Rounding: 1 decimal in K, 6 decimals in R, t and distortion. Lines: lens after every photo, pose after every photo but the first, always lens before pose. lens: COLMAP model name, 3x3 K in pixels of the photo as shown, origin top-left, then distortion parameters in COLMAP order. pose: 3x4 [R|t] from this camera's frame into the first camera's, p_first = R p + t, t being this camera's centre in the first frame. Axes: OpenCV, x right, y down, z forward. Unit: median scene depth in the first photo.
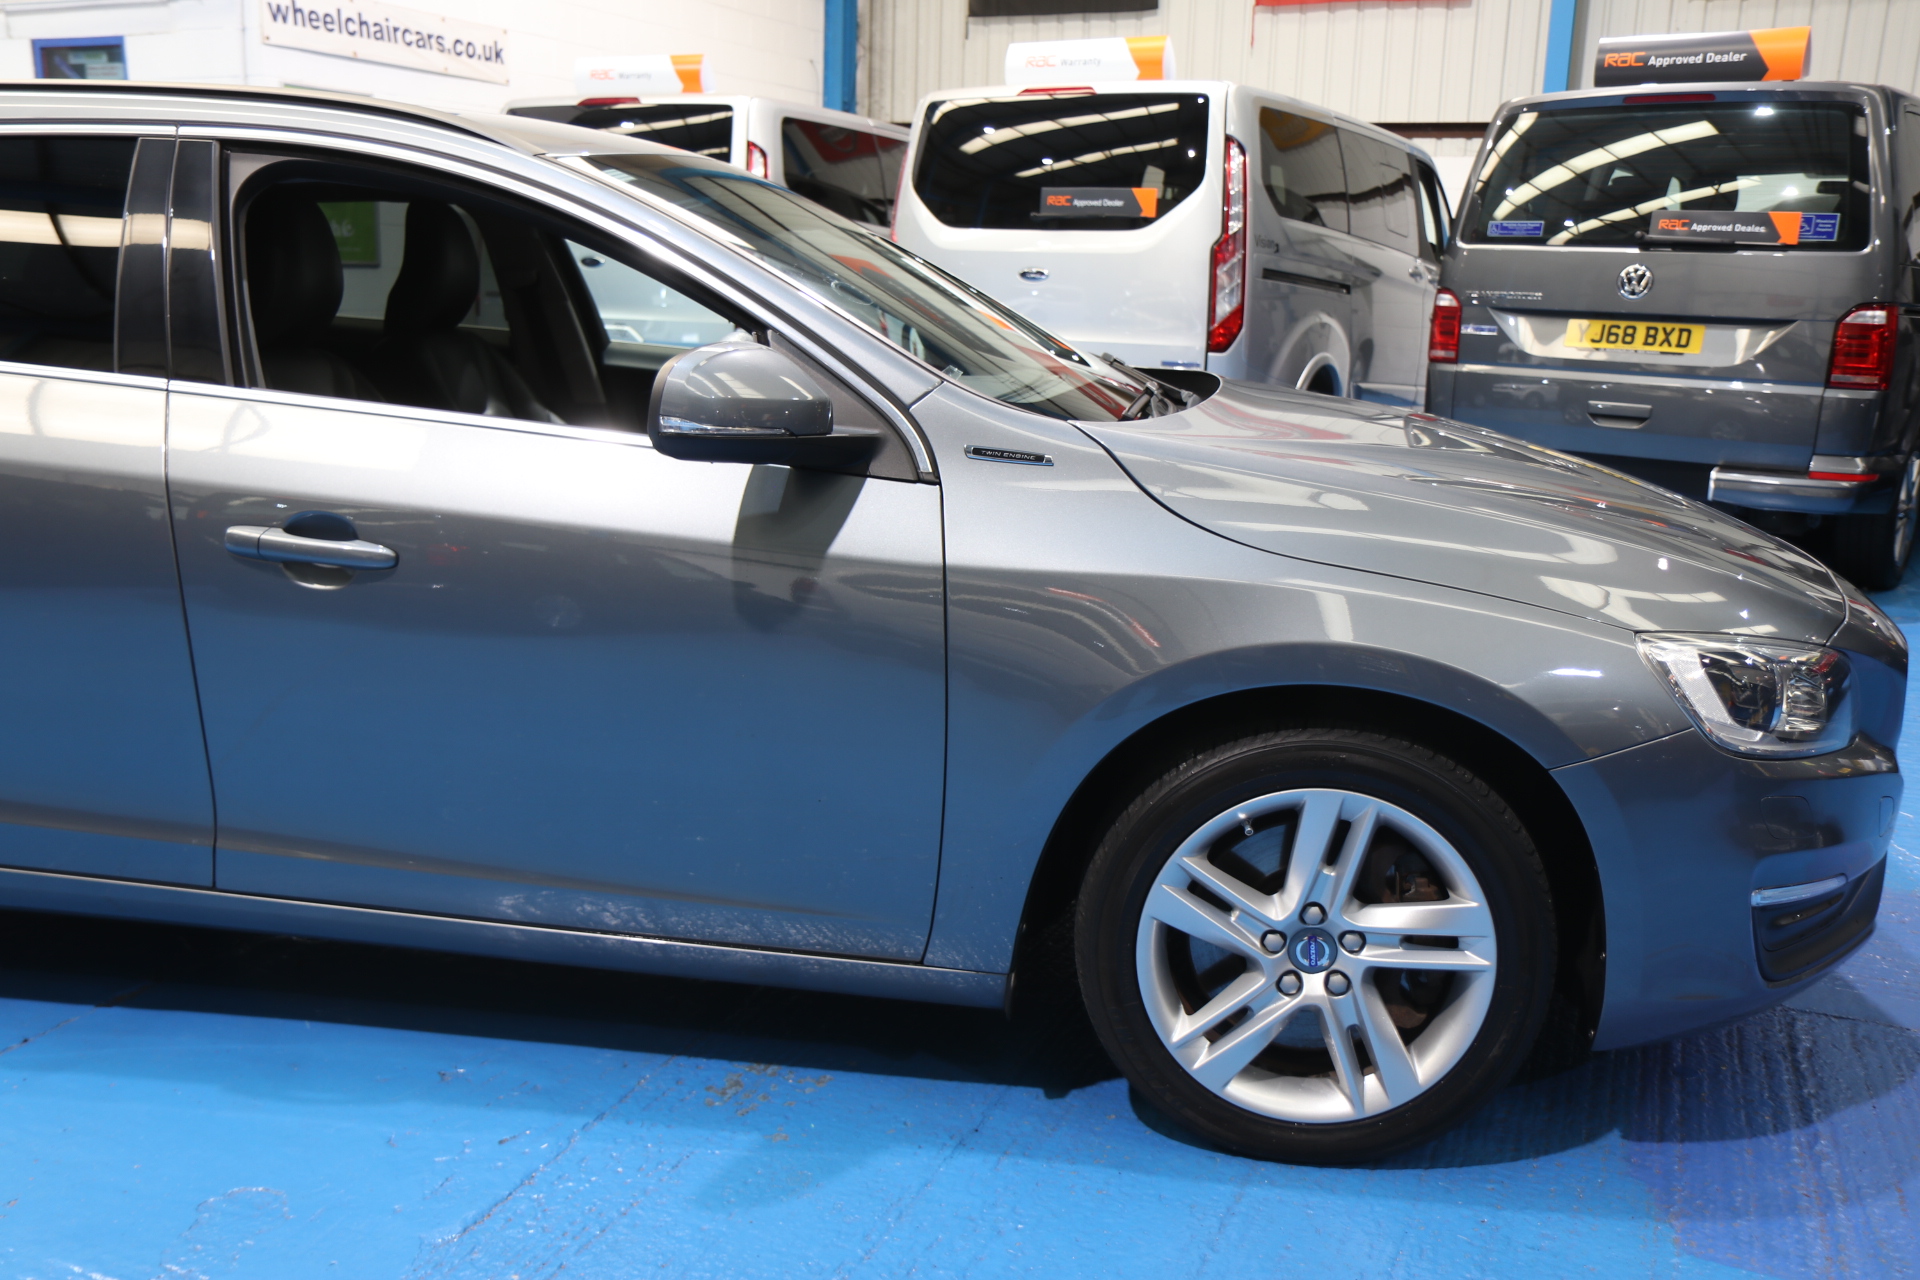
lens RADIAL K [[1641.6, 0, 942.4], [0, 1641.6, 632.6], [0, 0, 1]] dist [-0.036742, 0.071409]
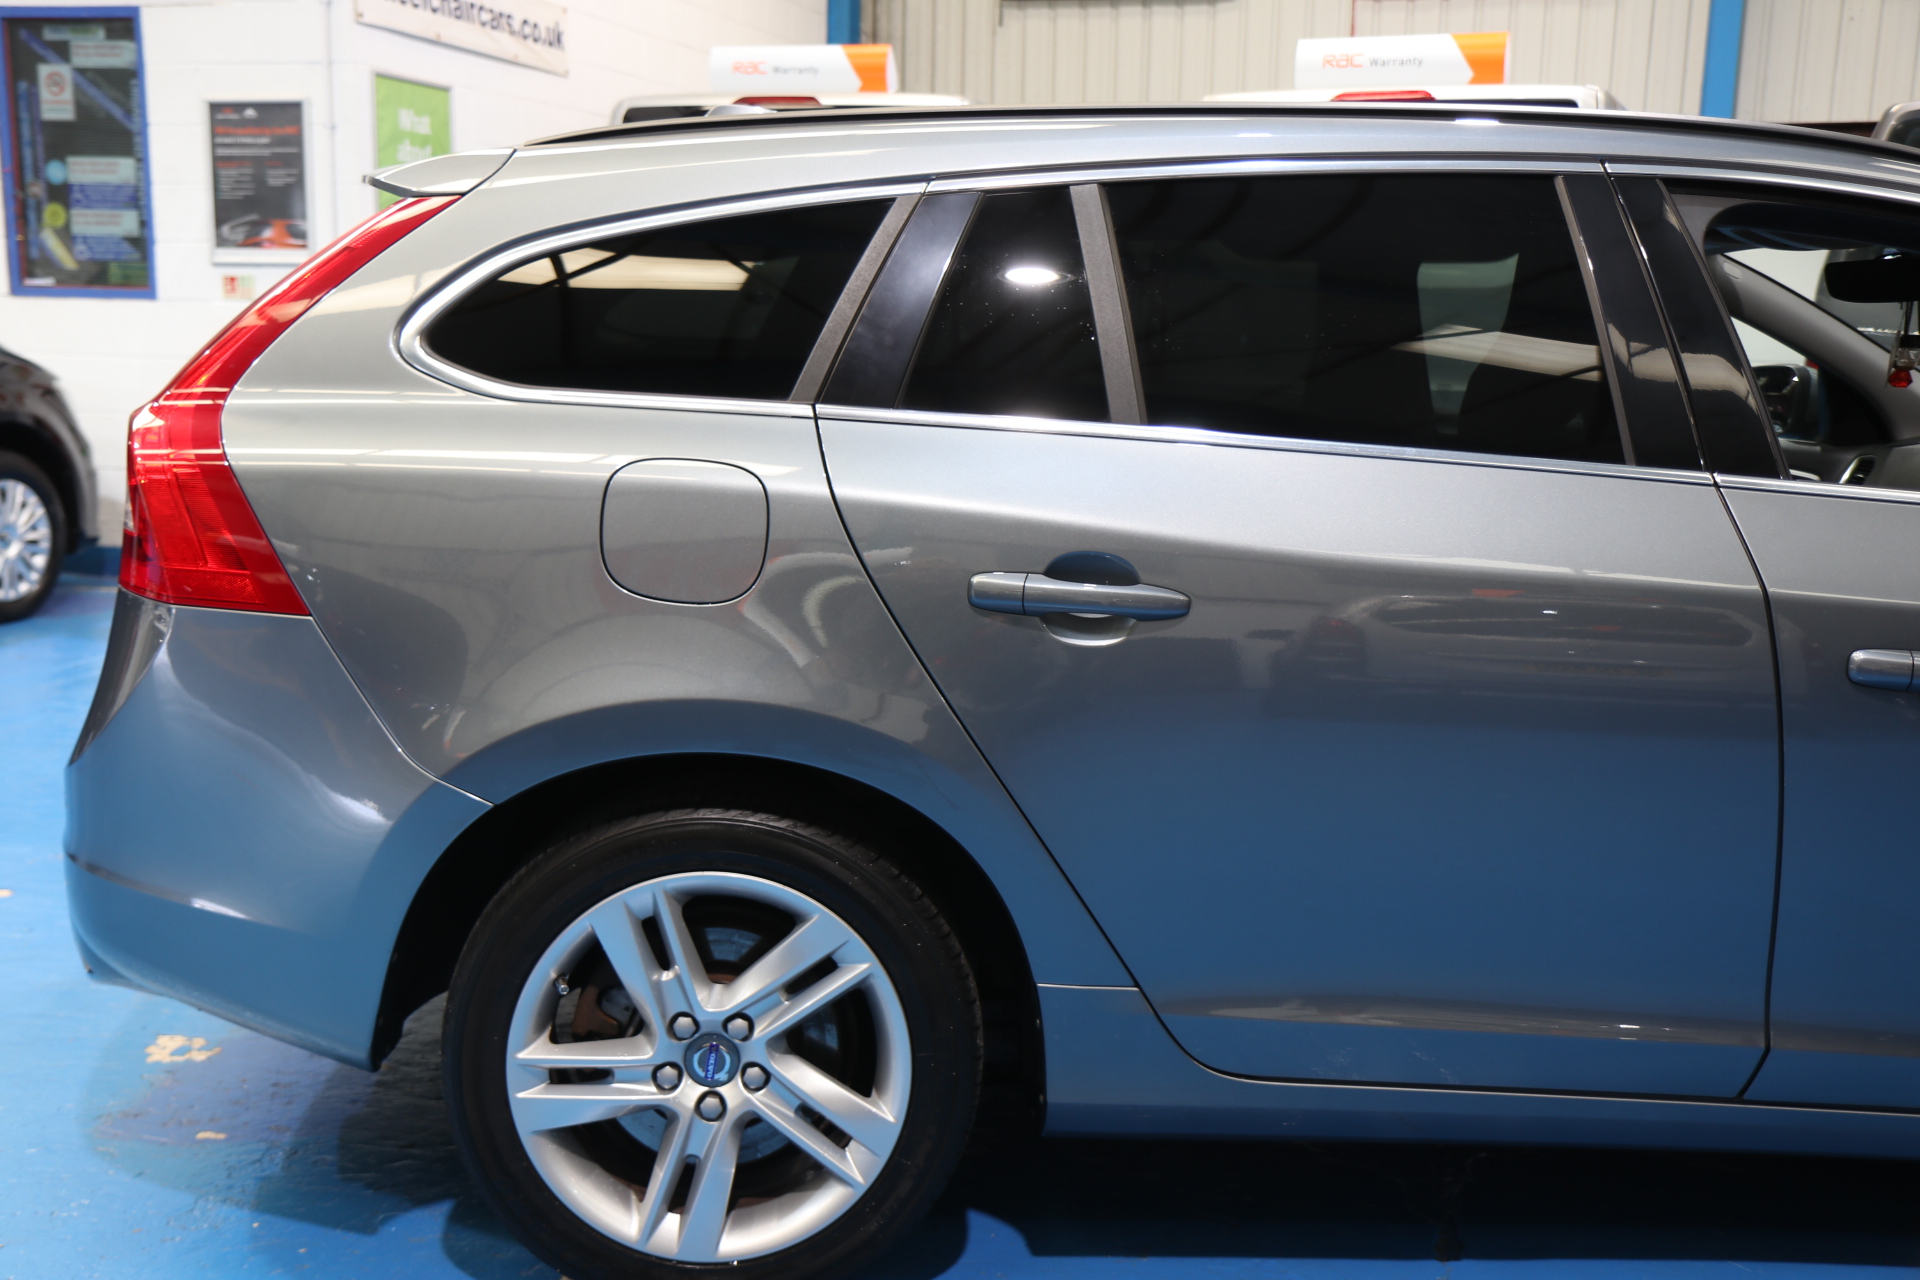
lens RADIAL K [[1986.0, 0, 967.5], [0, 1986.0, 641.5], [0, 0, 1]] dist [0.052117, 0.000000]
pose [[0.985256, -0.035850, 0.167291, -0.958419], [0.043322, 0.998210, -0.041230, -0.042162], [-0.165513, 0.047869, 0.985045, 0.073971]]
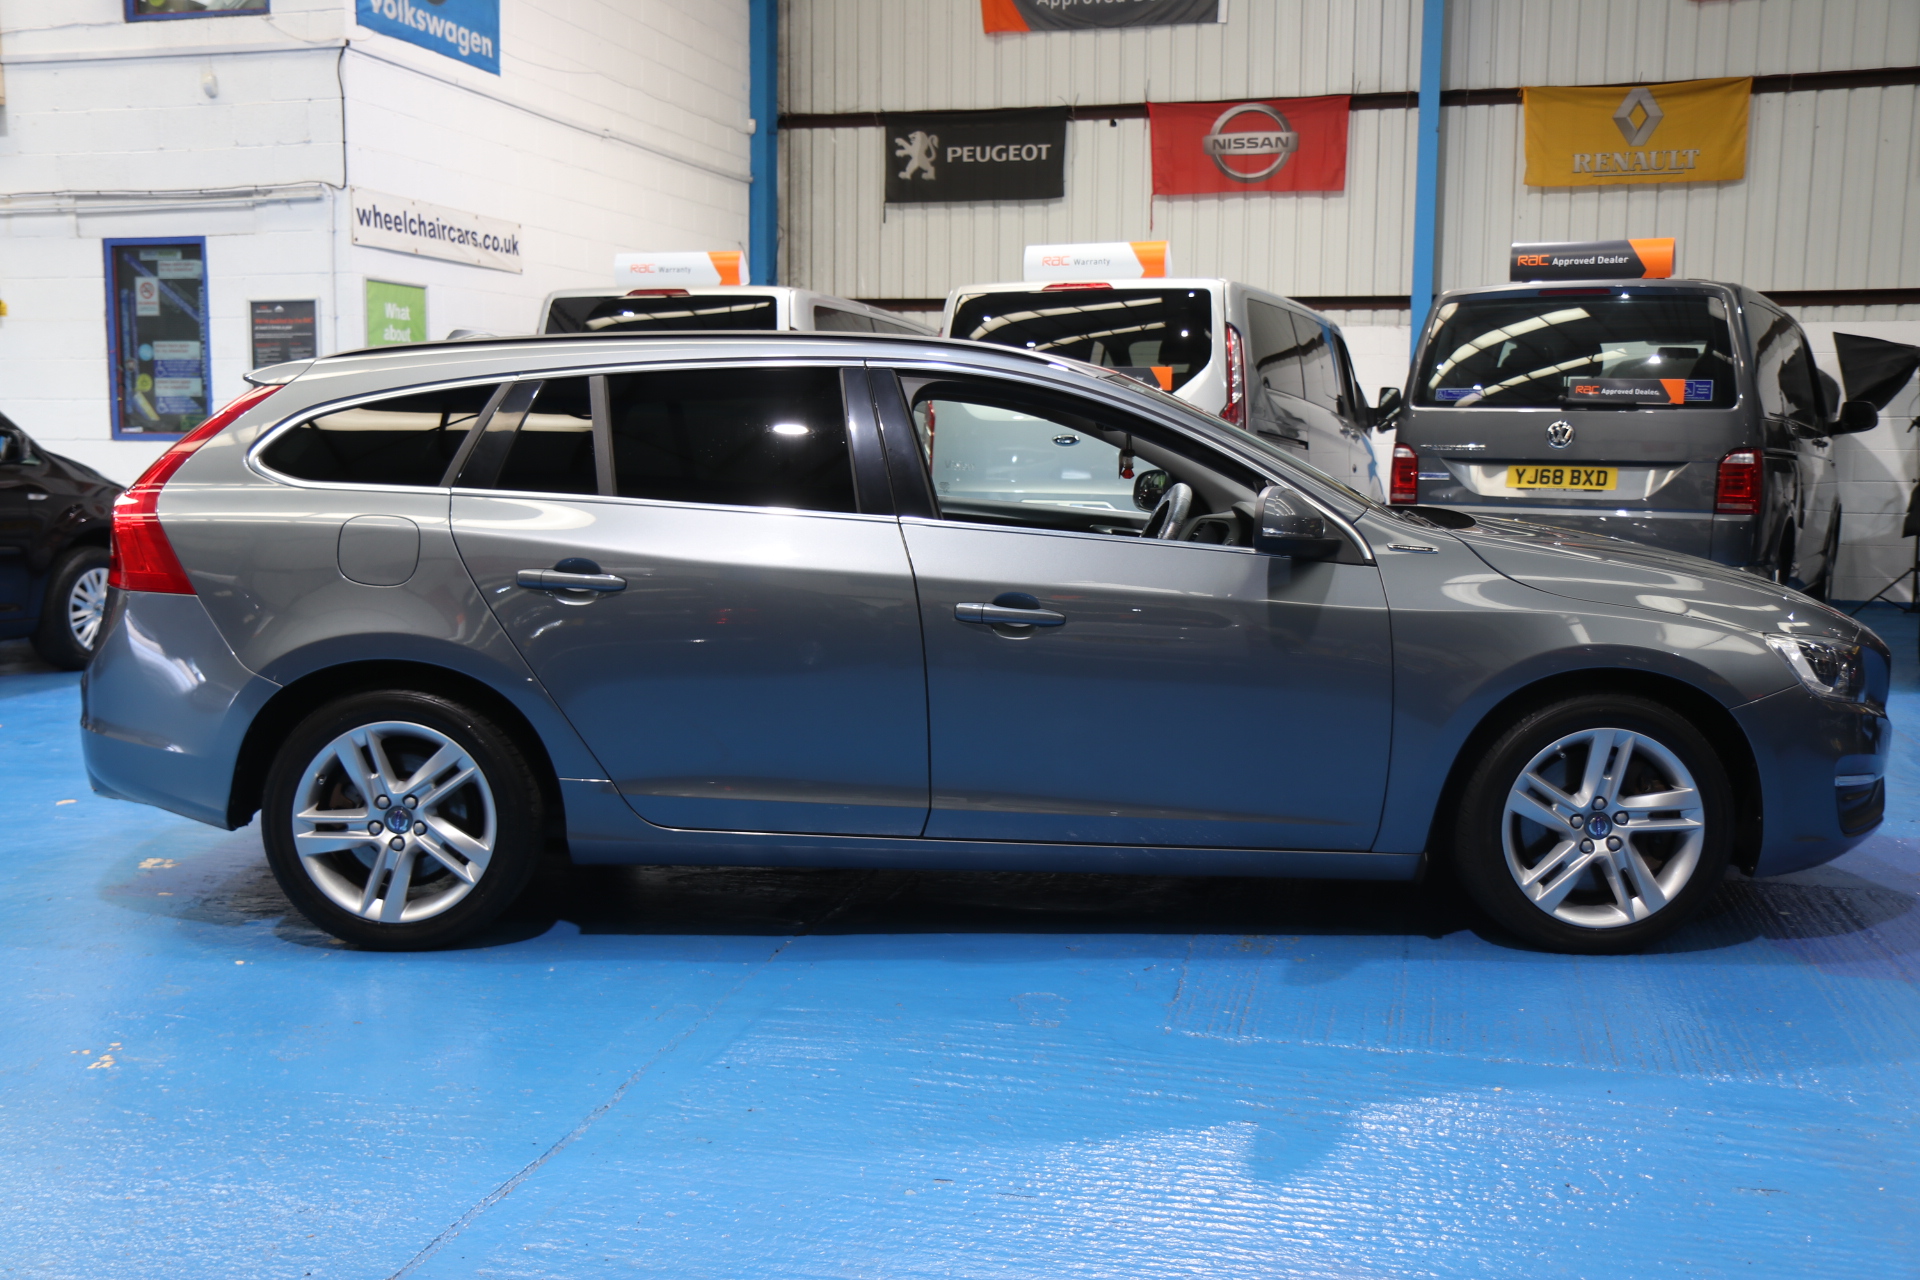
lens RADIAL K [[1782.3, 0, 943.8], [0, 1782.3, 640.7], [0, 0, 1]] dist [0.016890, 0.000000]
pose [[0.988965, -0.034736, 0.144019, -0.652960], [0.048850, 0.994215, -0.095652, 0.132444], [-0.139863, 0.101631, 0.984941, -0.705669]]
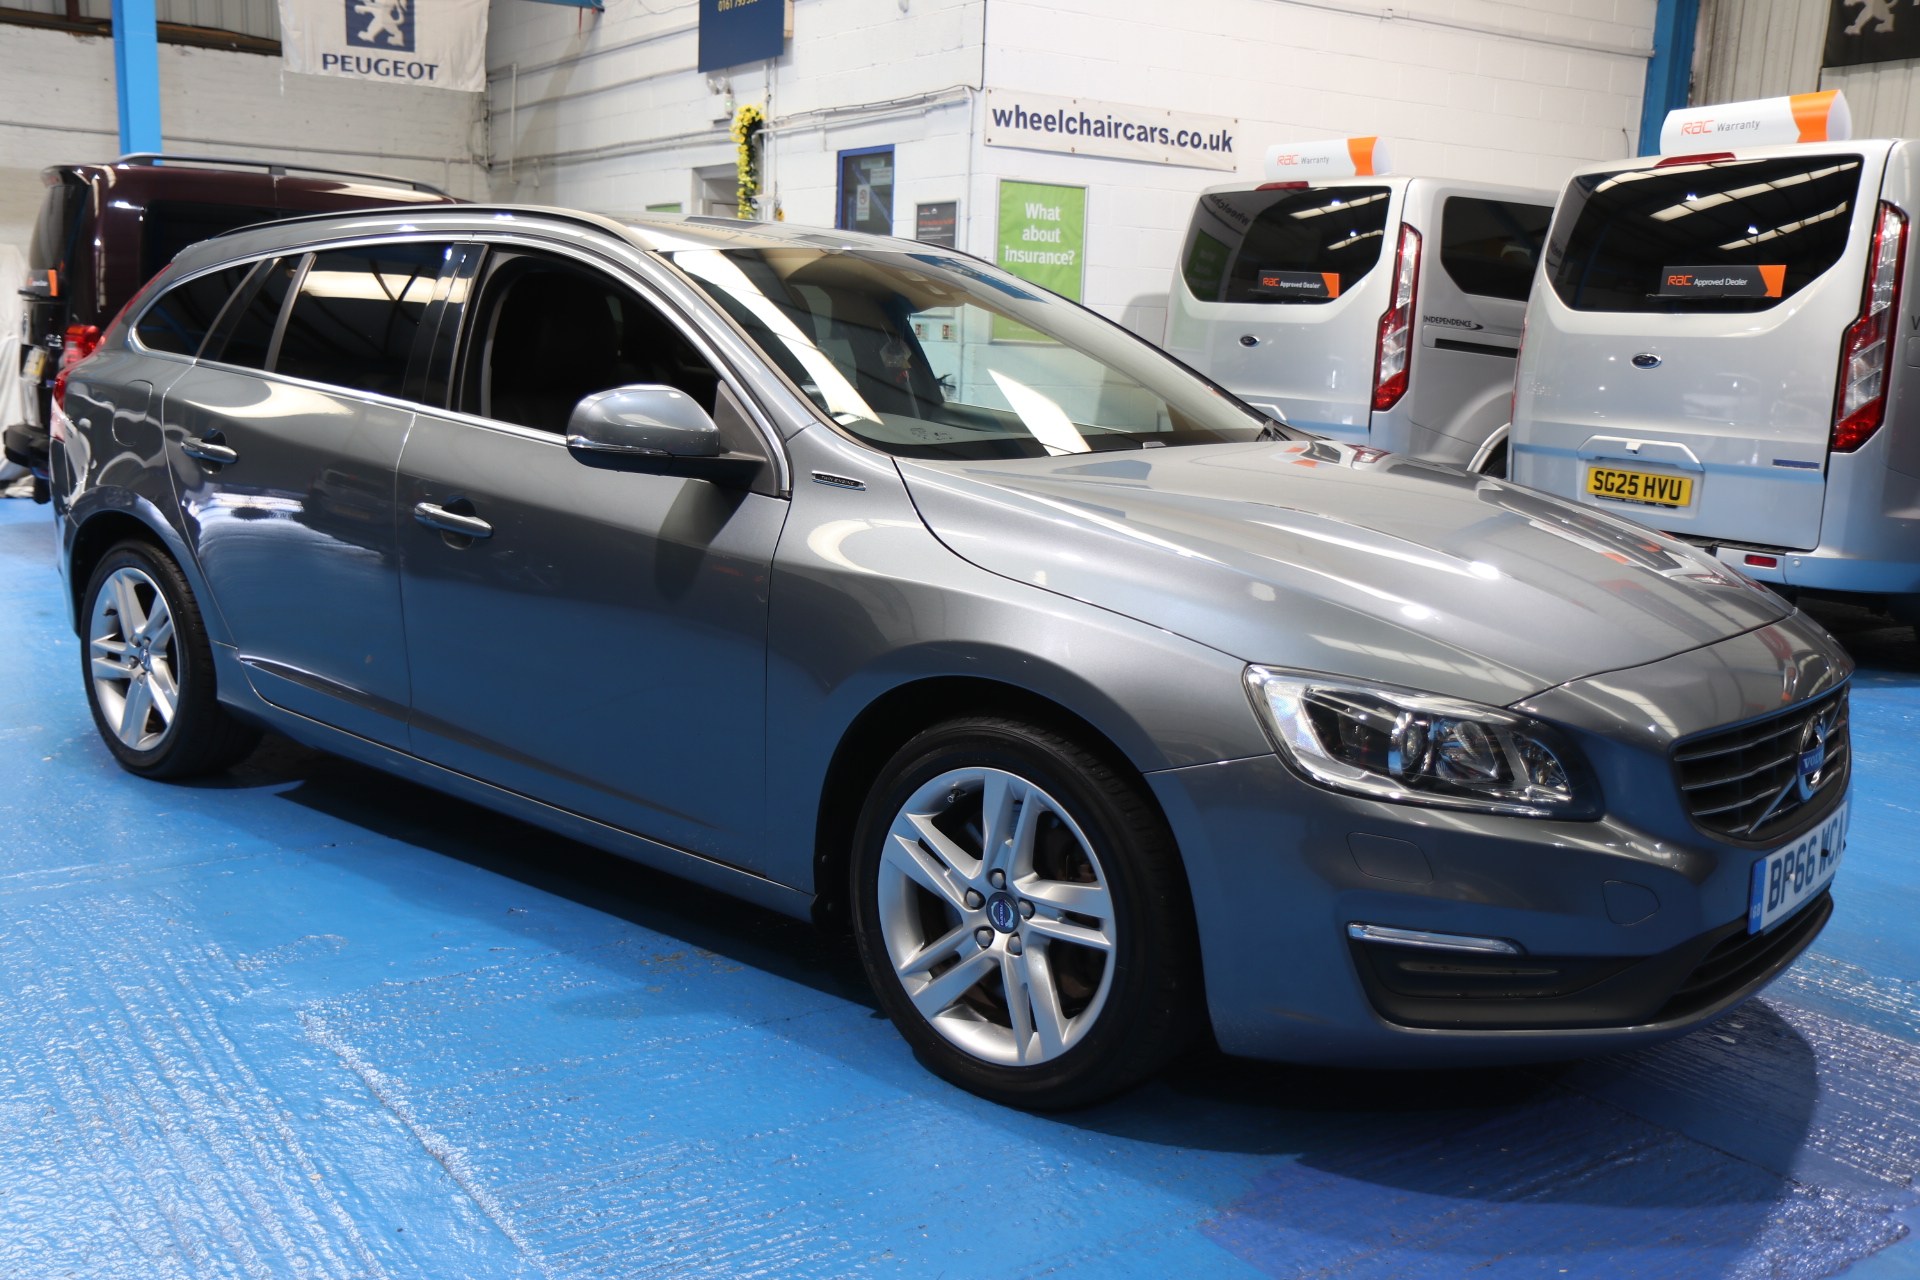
lens RADIAL K [[1782.3, 0, 957.0], [0, 1782.3, 639.7], [0, 0, 1]] dist [0.016890, 0.000000]
pose [[0.851626, 0.098110, -0.514886, 0.756763], [-0.128766, 0.991383, -0.024076, 0.031834], [0.508087, 0.086804, 0.856920, -0.116372]]
